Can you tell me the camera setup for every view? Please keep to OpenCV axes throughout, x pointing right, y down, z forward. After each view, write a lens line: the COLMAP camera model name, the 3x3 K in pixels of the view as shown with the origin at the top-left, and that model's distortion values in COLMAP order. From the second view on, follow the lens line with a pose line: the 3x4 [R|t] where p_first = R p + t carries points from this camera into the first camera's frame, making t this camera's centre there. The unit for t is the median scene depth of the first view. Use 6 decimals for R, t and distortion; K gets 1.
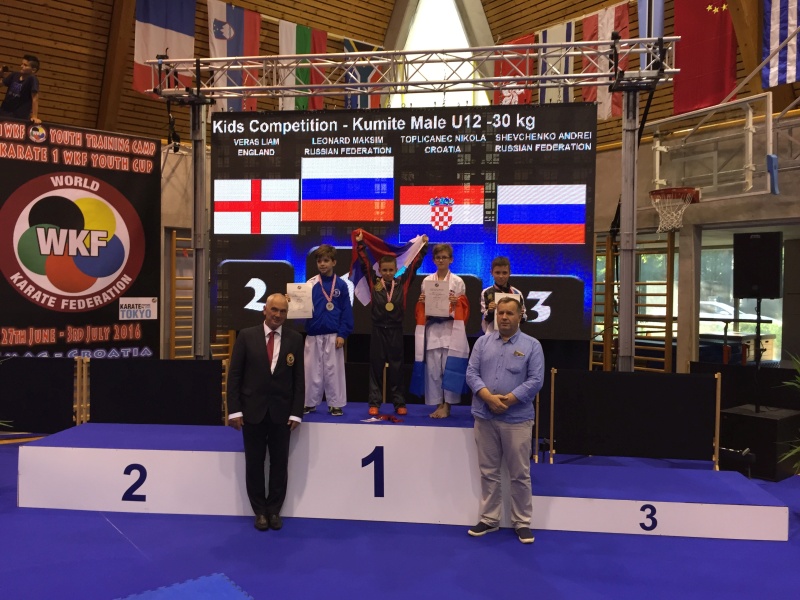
lens RADIAL K [[678.2, 0, 392.9], [0, 678.2, 301.1], [0, 0, 1]] dist [0.065541, -0.093153]
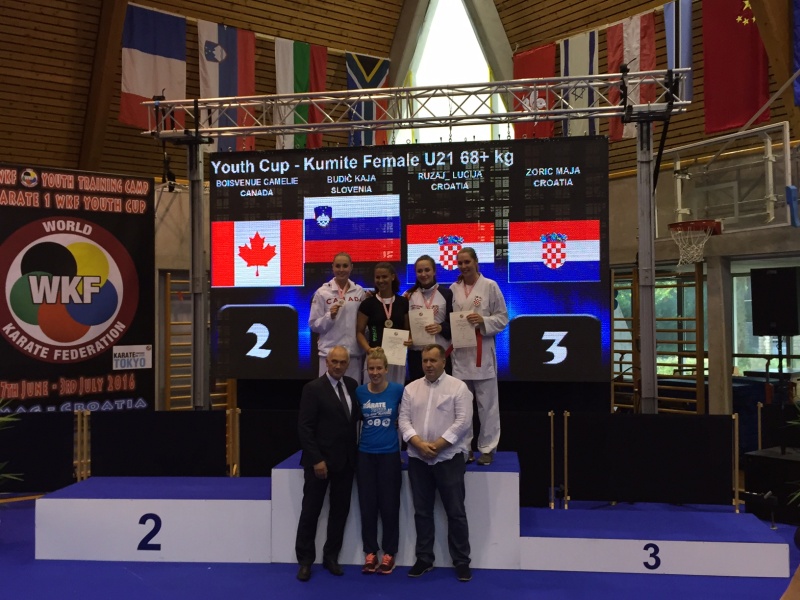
lens RADIAL K [[858.6, 0, 406.0], [0, 858.6, 300.0], [0, 0, 1]] dist [0.048247, 0.000000]
pose [[0.999752, -0.021055, -0.007241, 0.015400], [0.020774, 0.999104, -0.036869, -0.017527], [0.008011, 0.036710, 0.999294, -0.203503]]
